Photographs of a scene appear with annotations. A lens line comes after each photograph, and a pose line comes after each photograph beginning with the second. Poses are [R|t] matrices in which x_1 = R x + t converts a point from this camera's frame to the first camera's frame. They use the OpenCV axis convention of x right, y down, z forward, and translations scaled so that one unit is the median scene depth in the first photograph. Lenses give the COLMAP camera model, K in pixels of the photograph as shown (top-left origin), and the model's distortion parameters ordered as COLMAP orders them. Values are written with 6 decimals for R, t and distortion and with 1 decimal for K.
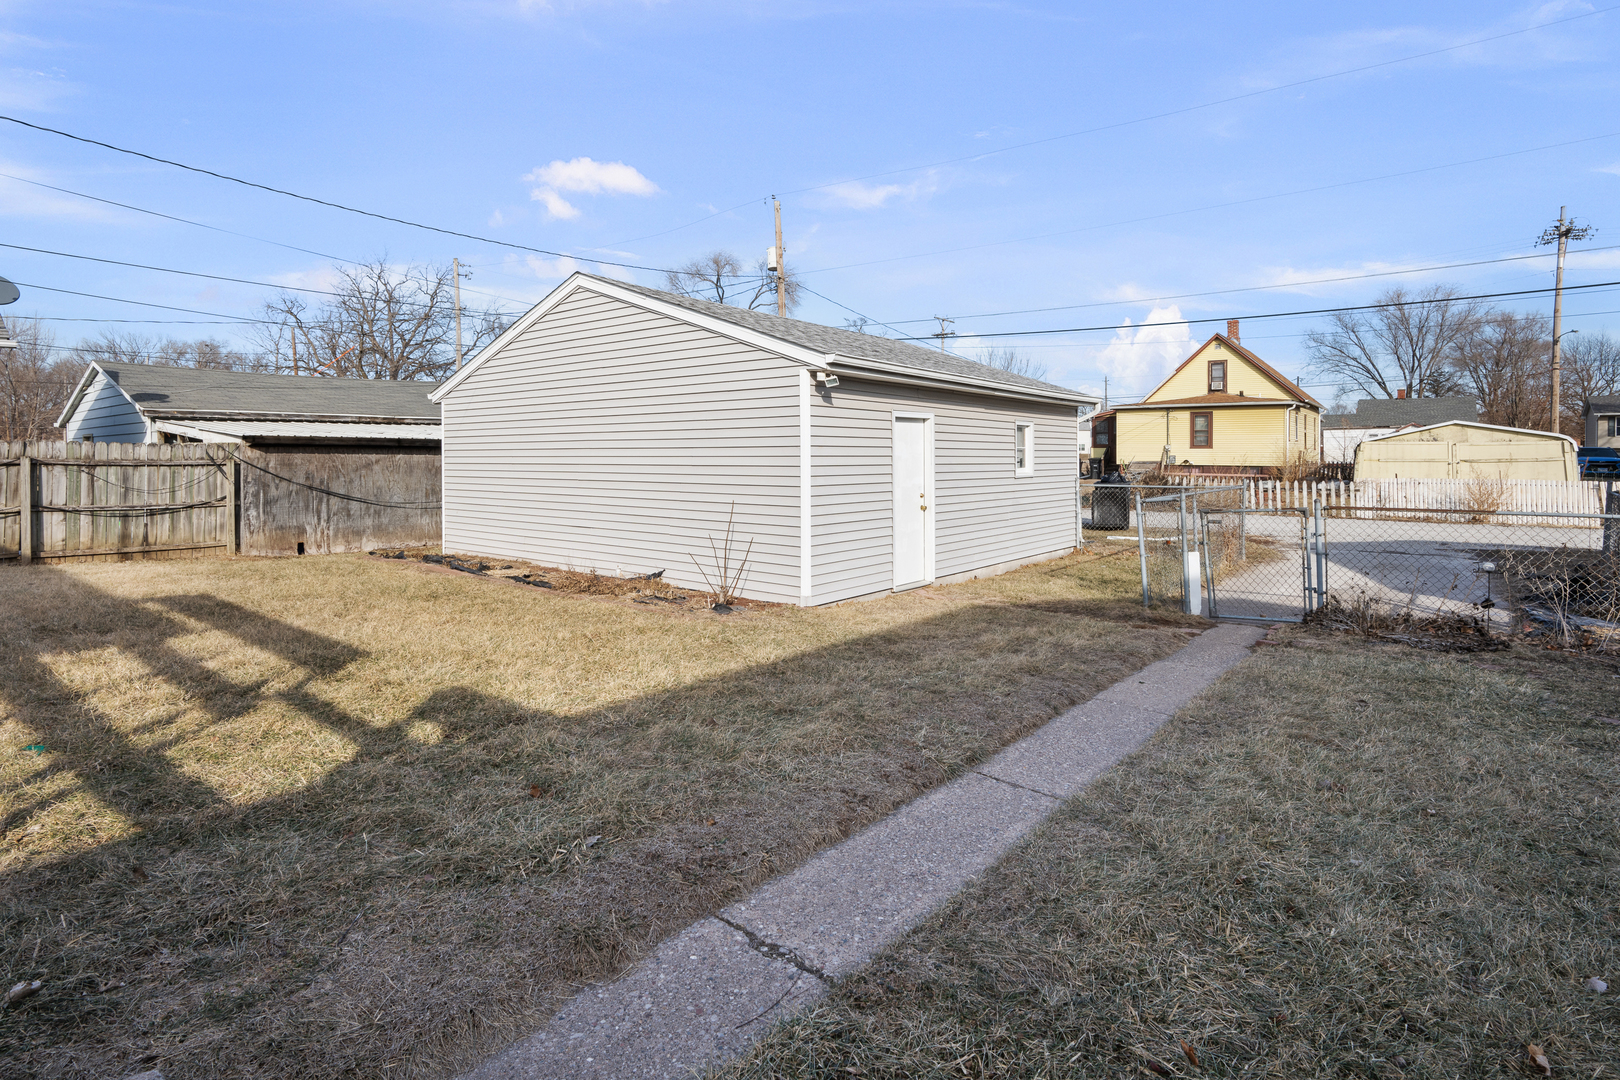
lens RADIAL K [[793.6, 0, 830.6], [0, 793.6, 460.5], [0, 0, 1]] dist [-0.014654, 0.000862]
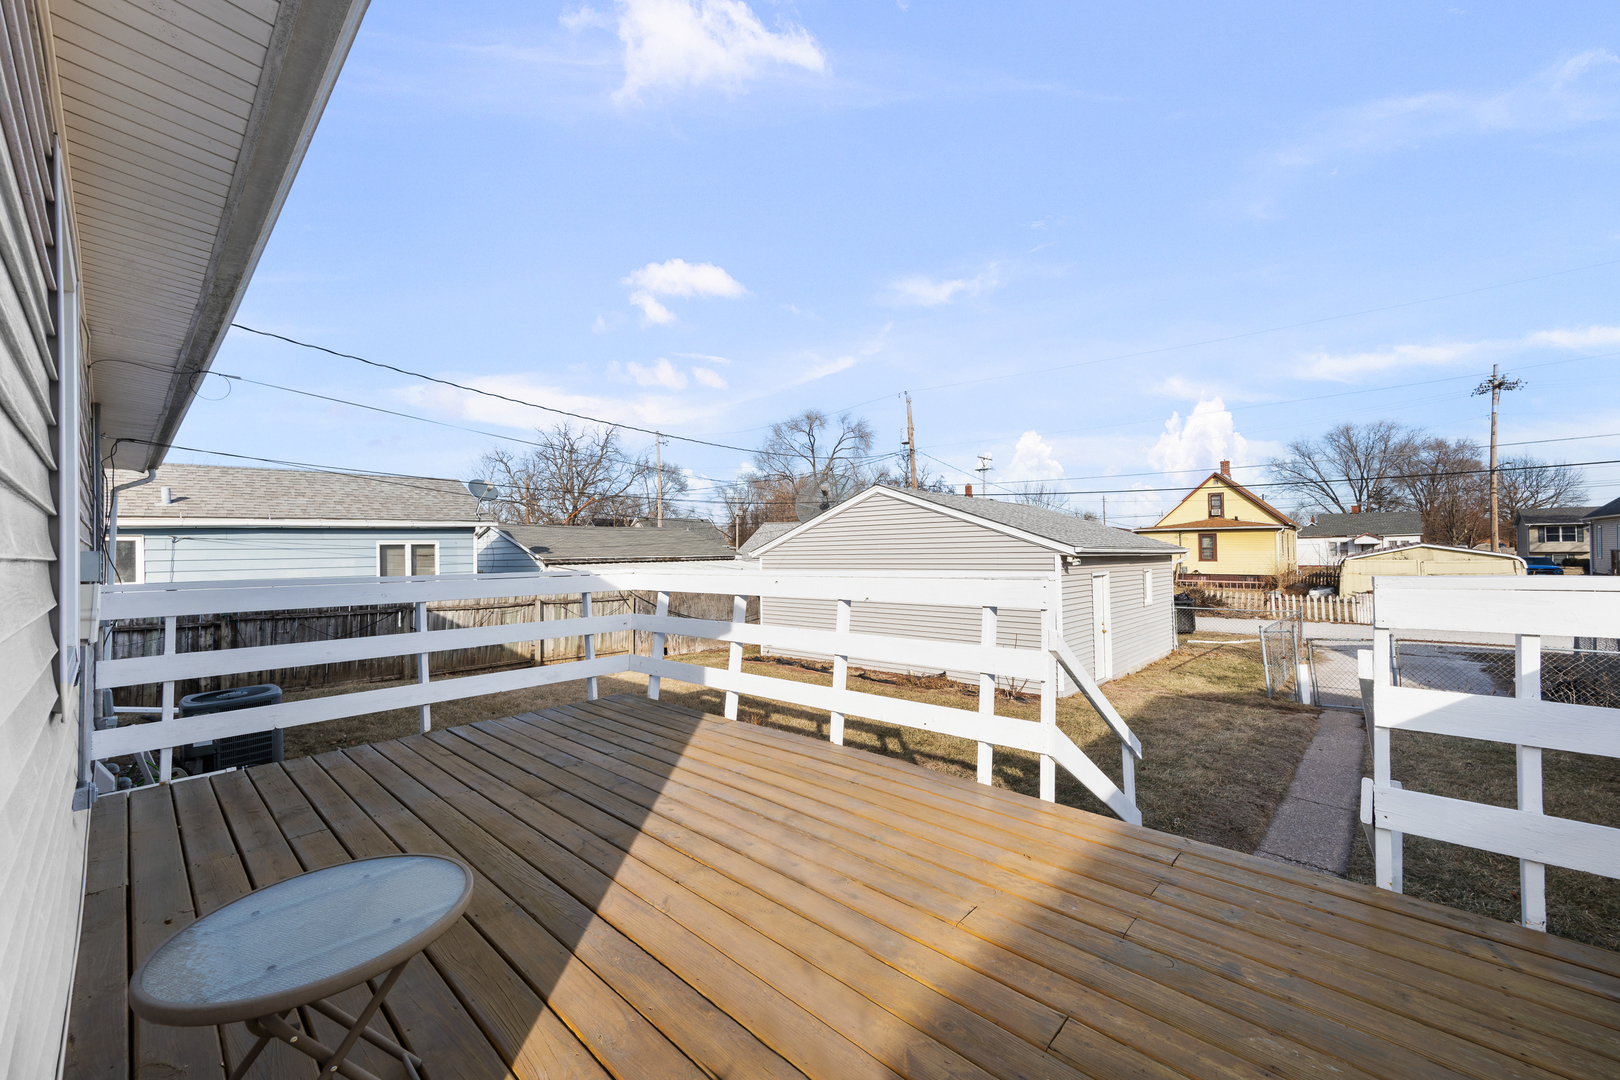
lens RADIAL K [[619.3, 0, 823.0], [0, 619.3, 539.3], [0, 0, 1]] dist [-0.001312, 0.000215]
pose [[0.997575, -0.010493, -0.068804, -0.093354], [0.008420, 0.999504, -0.030349, -0.023873], [0.069088, 0.029696, 0.997168, -0.071383]]
